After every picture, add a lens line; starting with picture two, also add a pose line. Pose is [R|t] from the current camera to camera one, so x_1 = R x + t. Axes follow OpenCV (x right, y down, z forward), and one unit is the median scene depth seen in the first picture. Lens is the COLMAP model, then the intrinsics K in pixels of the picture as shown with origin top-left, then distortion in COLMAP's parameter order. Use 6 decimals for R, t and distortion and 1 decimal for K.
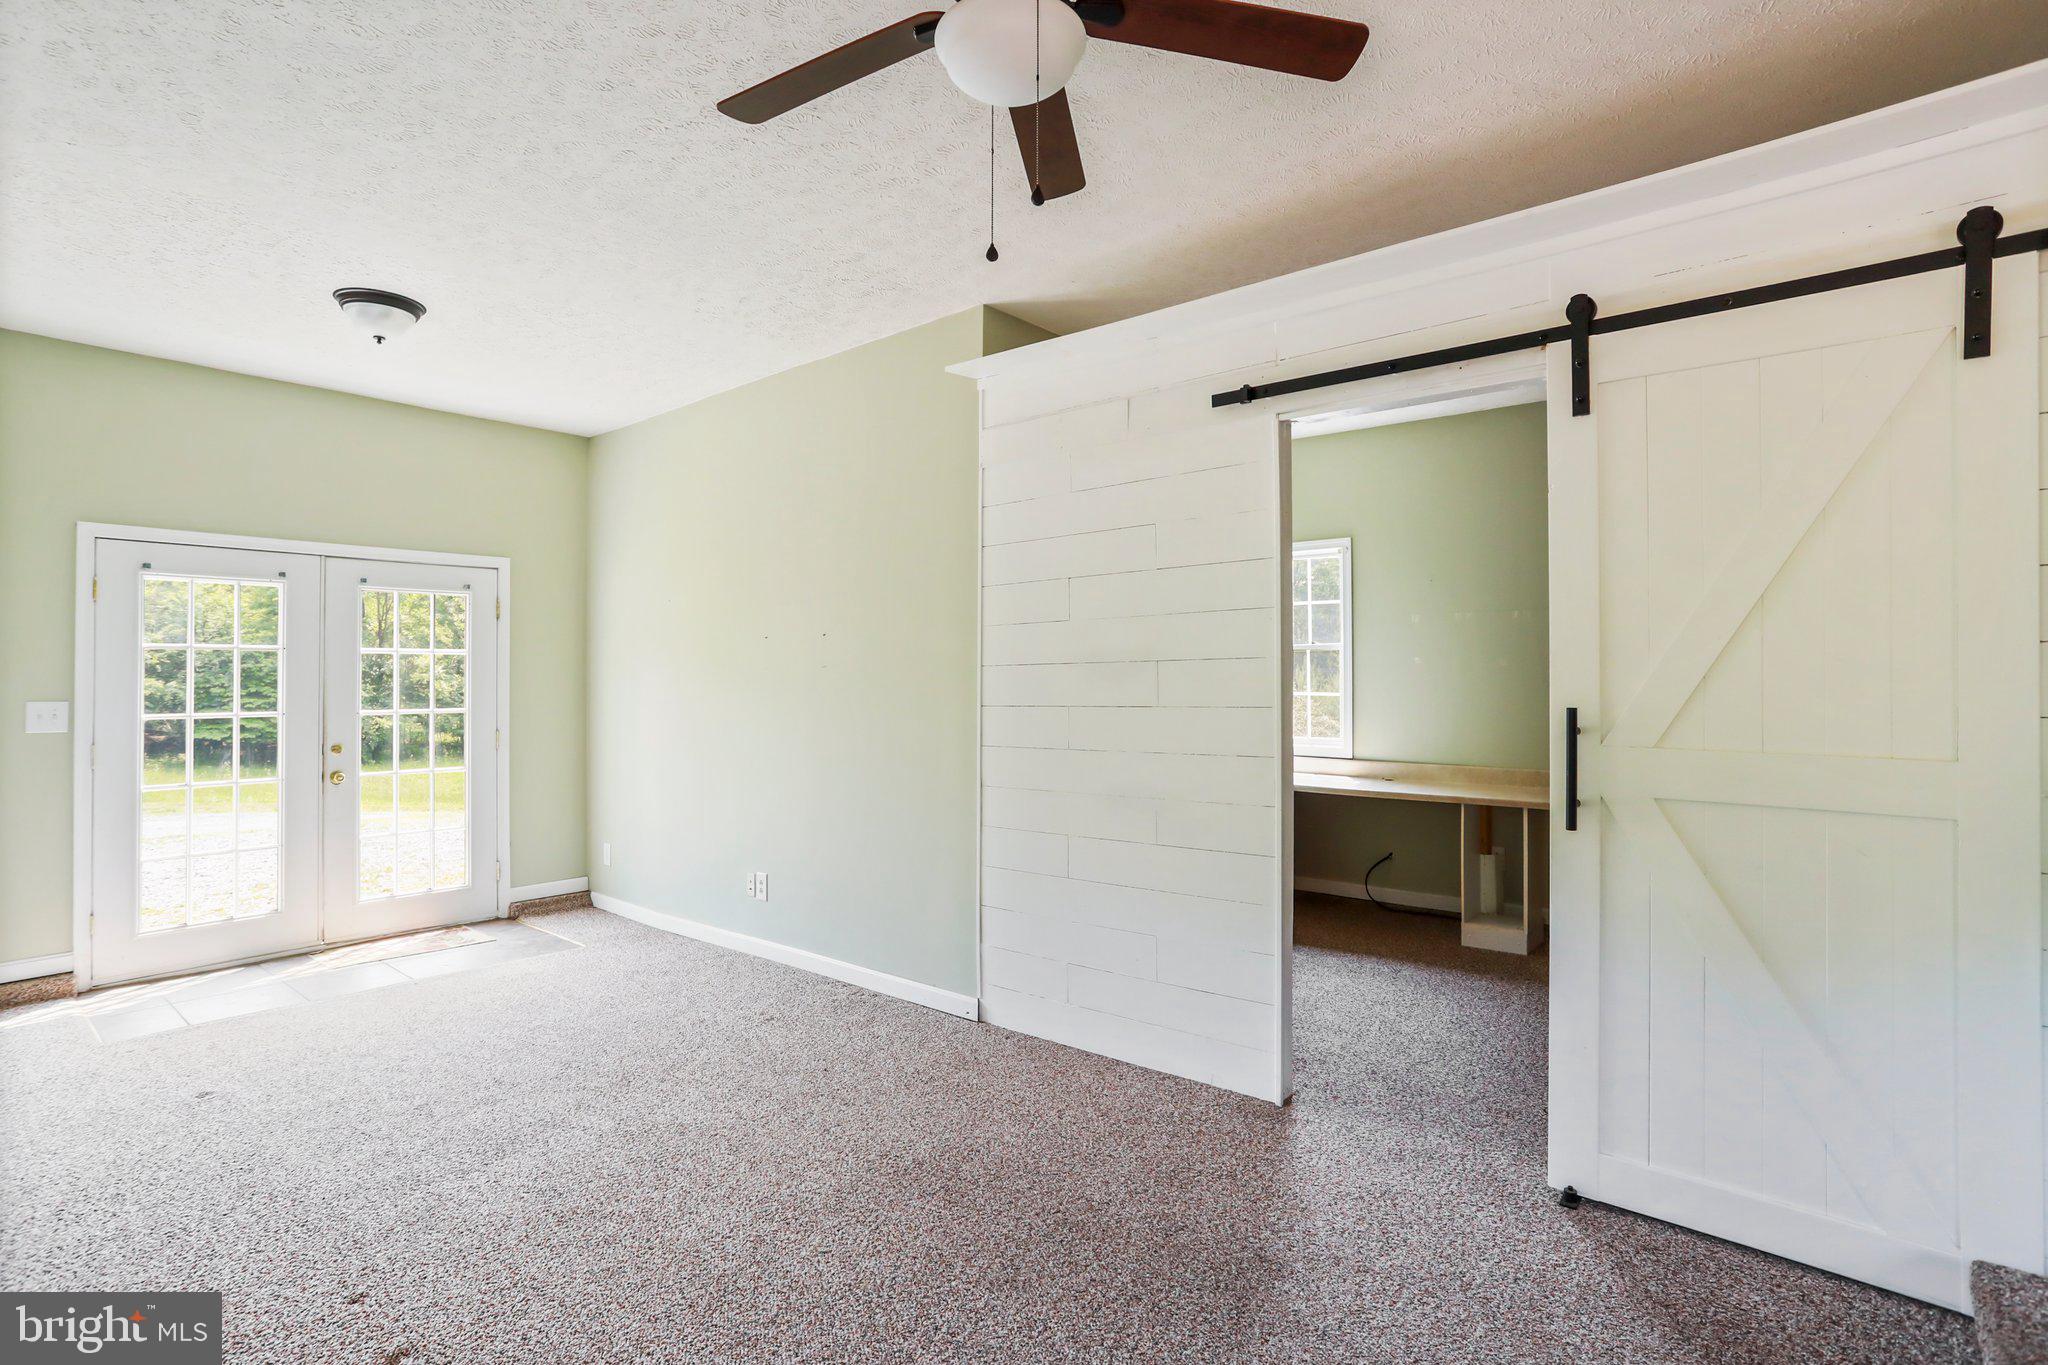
lens RADIAL K [[1010.4, 0, 1017.4], [0, 1010.4, 663.4], [0, 0, 1]] dist [-0.060119, 0.025524]
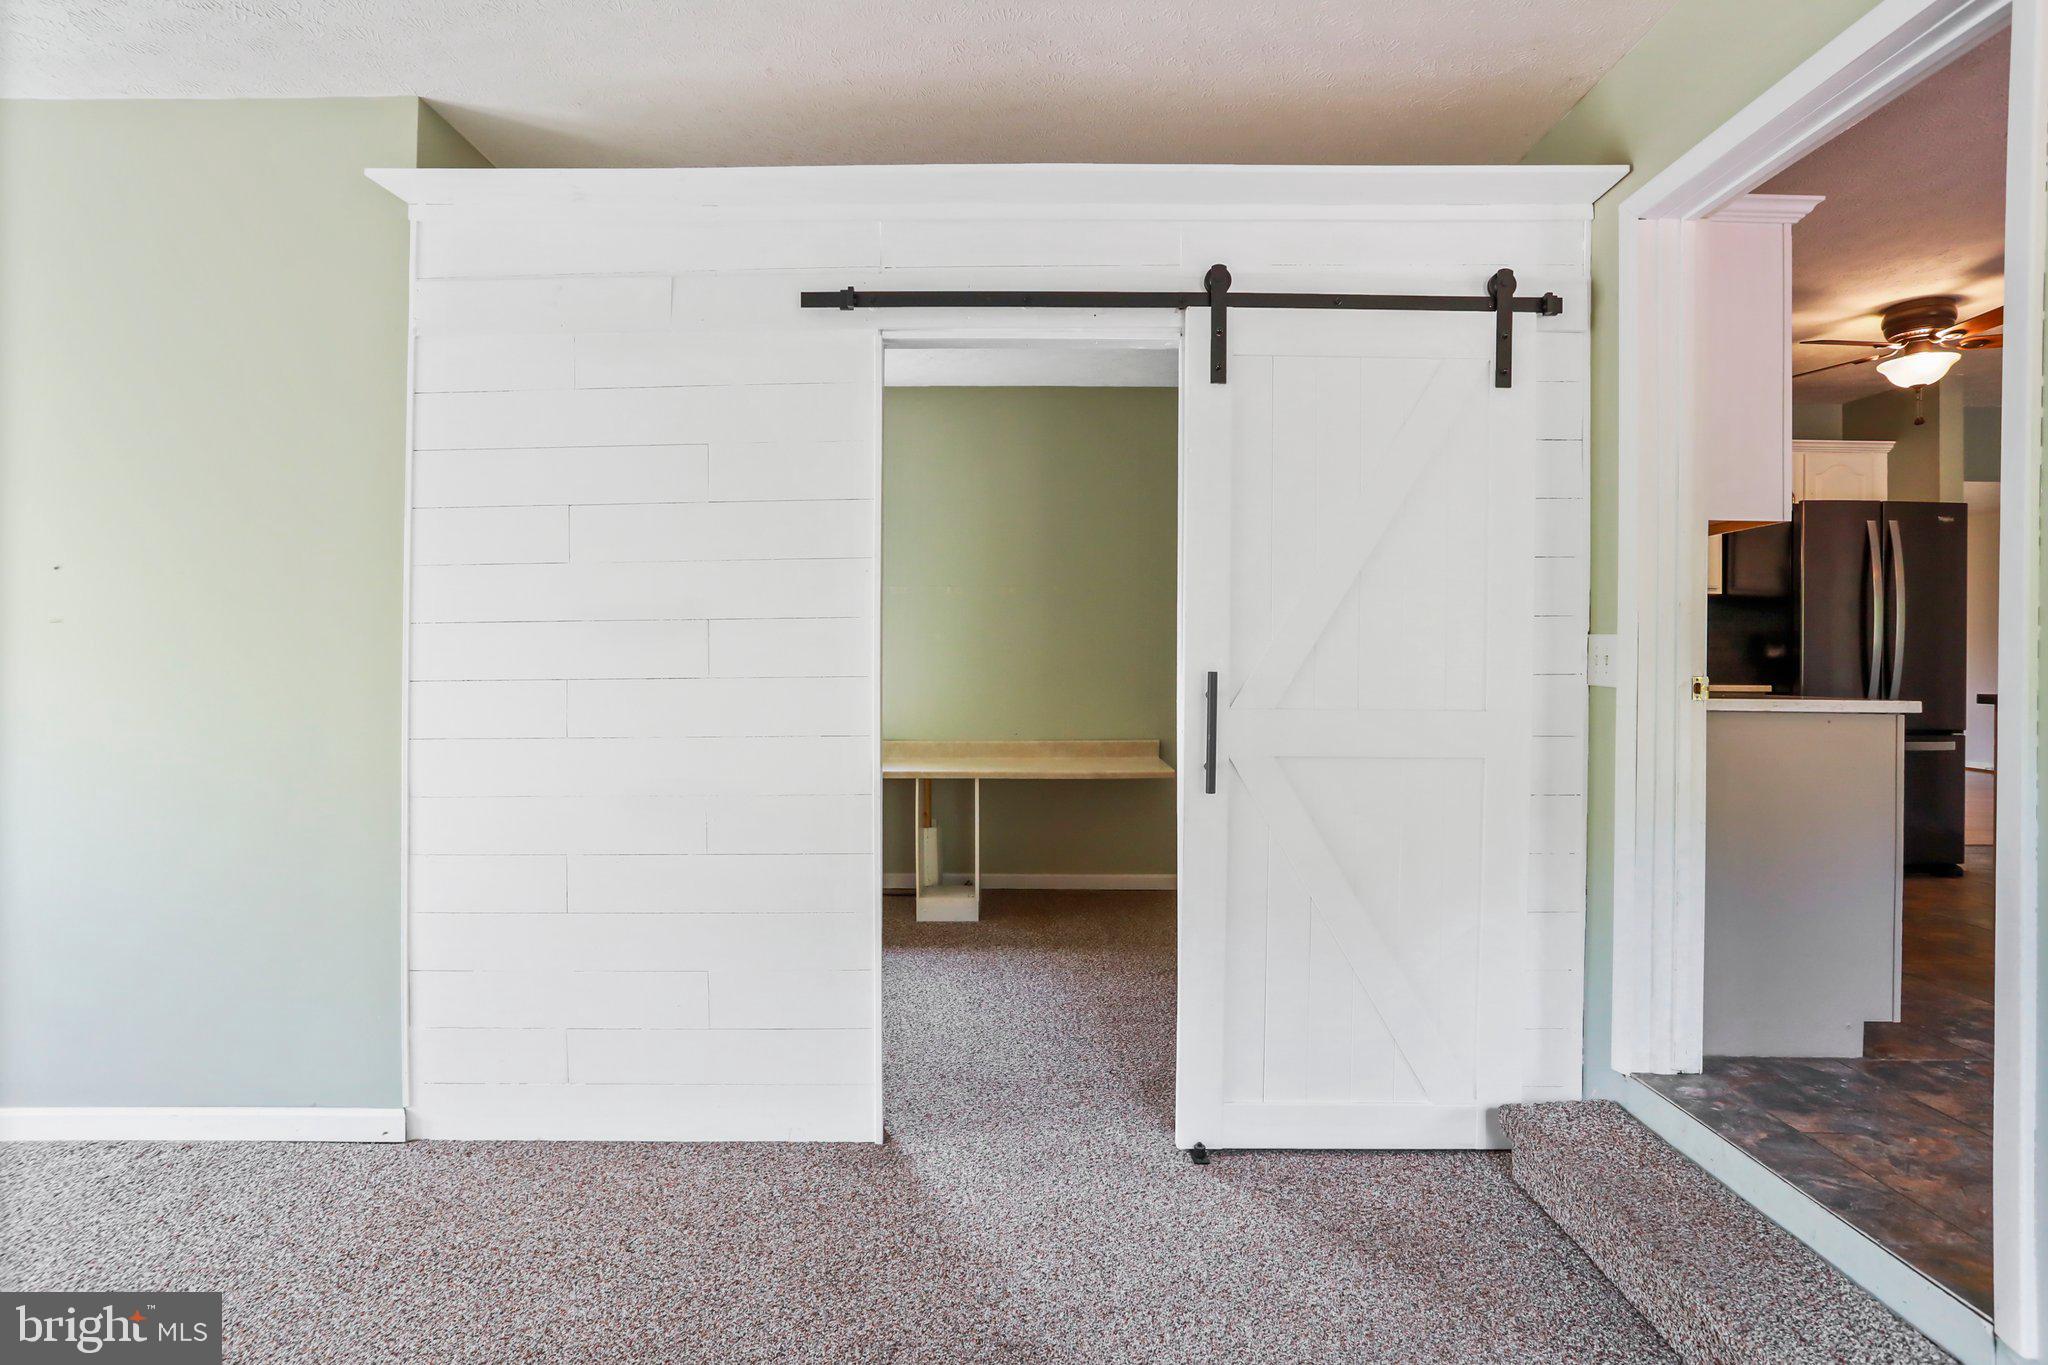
lens RADIAL K [[1010.4, 0, 1063.1], [0, 1010.4, 666.2], [0, 0, 1]] dist [-0.060119, 0.025524]
pose [[0.755650, -0.001415, 0.654975, -0.177123], [-0.011516, 0.999814, 0.015446, 0.018831], [-0.654875, -0.019214, 0.755493, 0.257636]]
